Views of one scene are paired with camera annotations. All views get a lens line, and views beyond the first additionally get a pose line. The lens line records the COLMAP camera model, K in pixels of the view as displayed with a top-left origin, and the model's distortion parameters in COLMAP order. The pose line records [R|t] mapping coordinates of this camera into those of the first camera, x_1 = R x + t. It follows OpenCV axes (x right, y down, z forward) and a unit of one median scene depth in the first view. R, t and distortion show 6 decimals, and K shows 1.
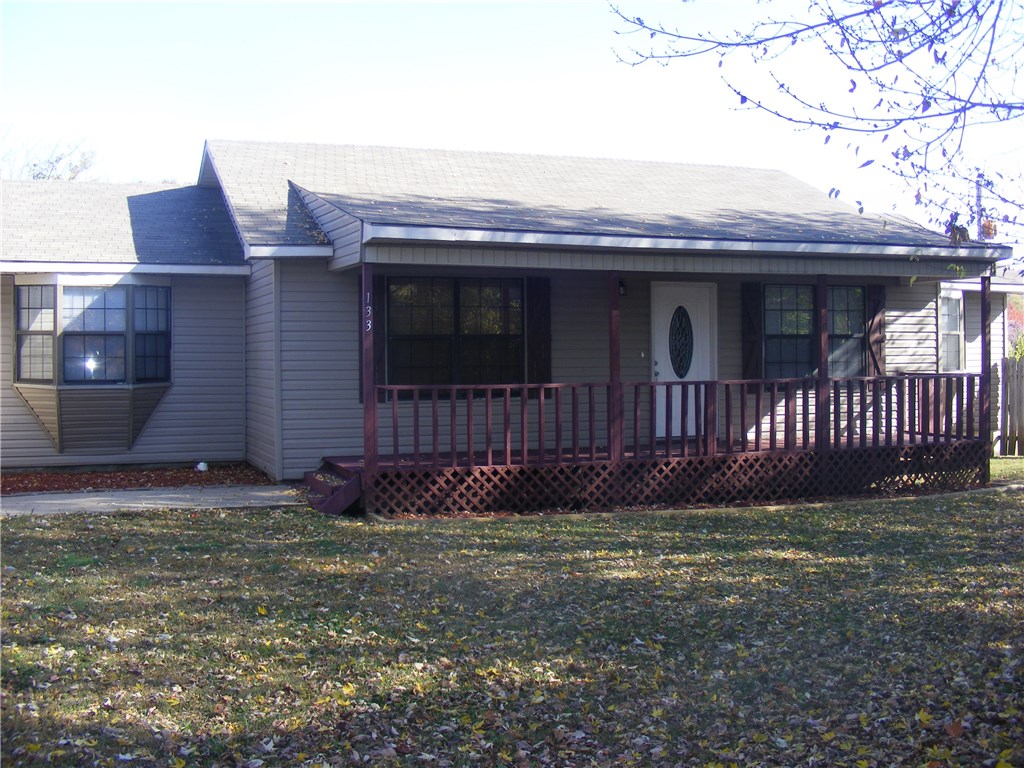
lens RADIAL K [[1136.3, 0, 512.0], [0, 1136.3, 384.0], [0, 0, 1]] dist [-0.247546, 0.397598]
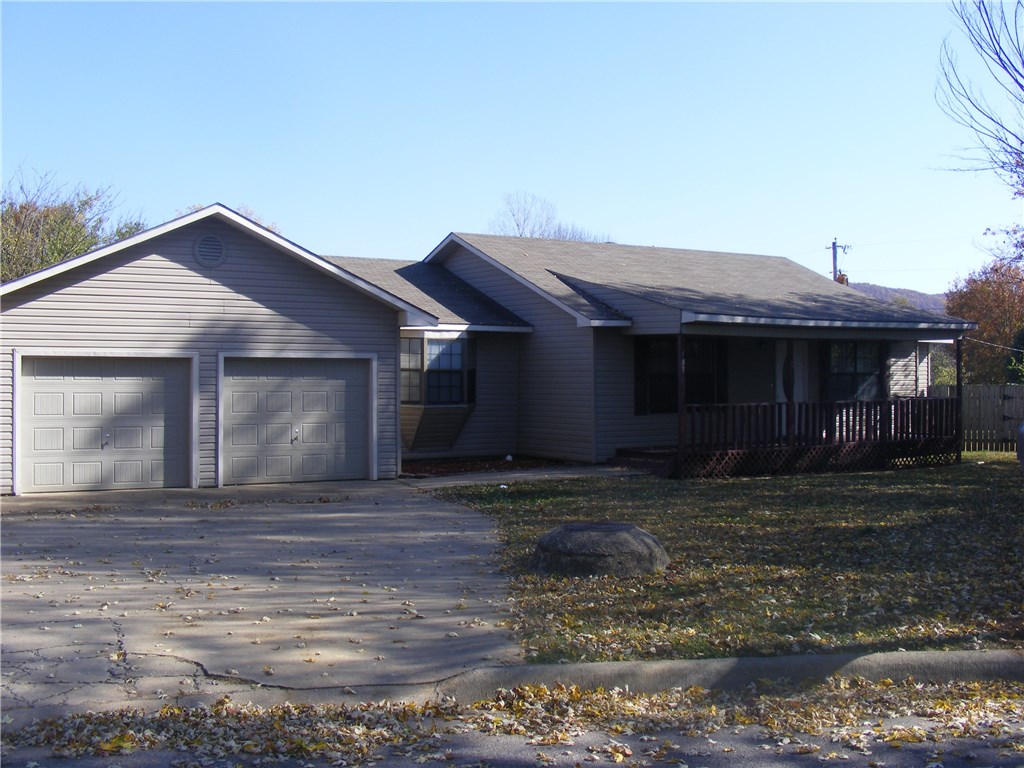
lens RADIAL K [[1136.3, 0, 512.0], [0, 1136.3, 384.0], [0, 0, 1]] dist [-0.247546, 0.397598]
pose [[0.977944, 0.001487, 0.208862, -0.672118], [0.002364, 0.999832, -0.018188, 0.000949], [-0.208854, 0.018280, 0.977776, -0.584455]]
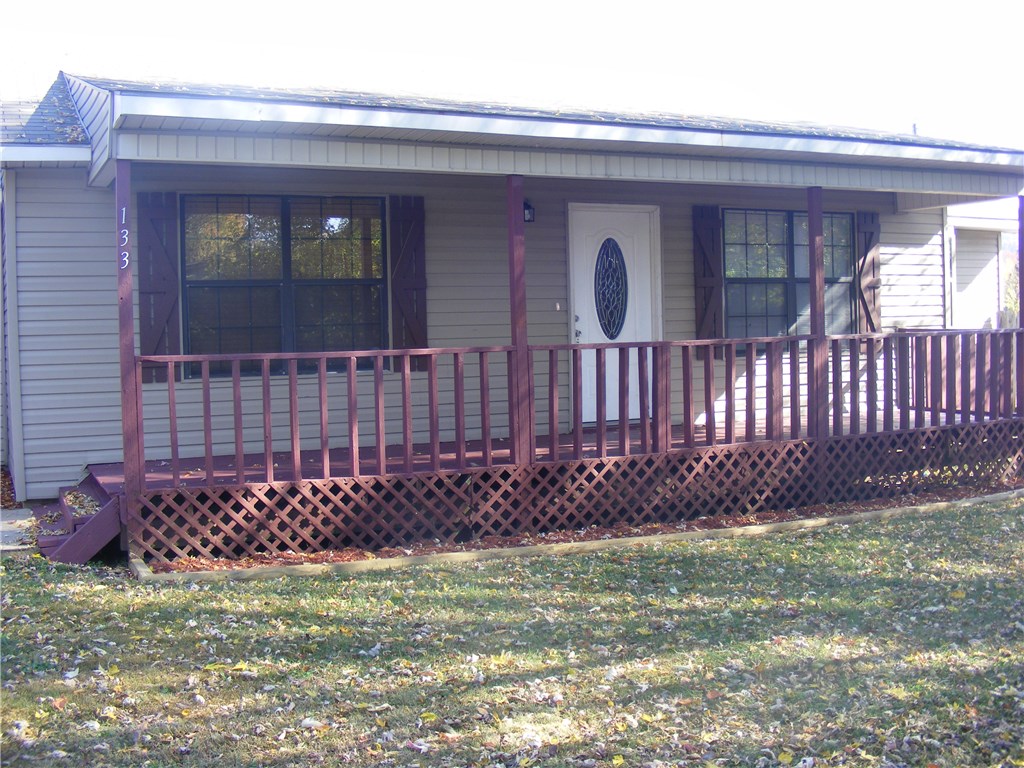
lens RADIAL K [[1136.3, 0, 512.0], [0, 1136.3, 384.0], [0, 0, 1]] dist [-0.247546, 0.397598]
pose [[0.996324, -0.017717, 0.083813, 0.030174], [0.015335, 0.999462, 0.028983, 0.001848], [-0.084282, -0.027591, 0.996060, 0.335189]]
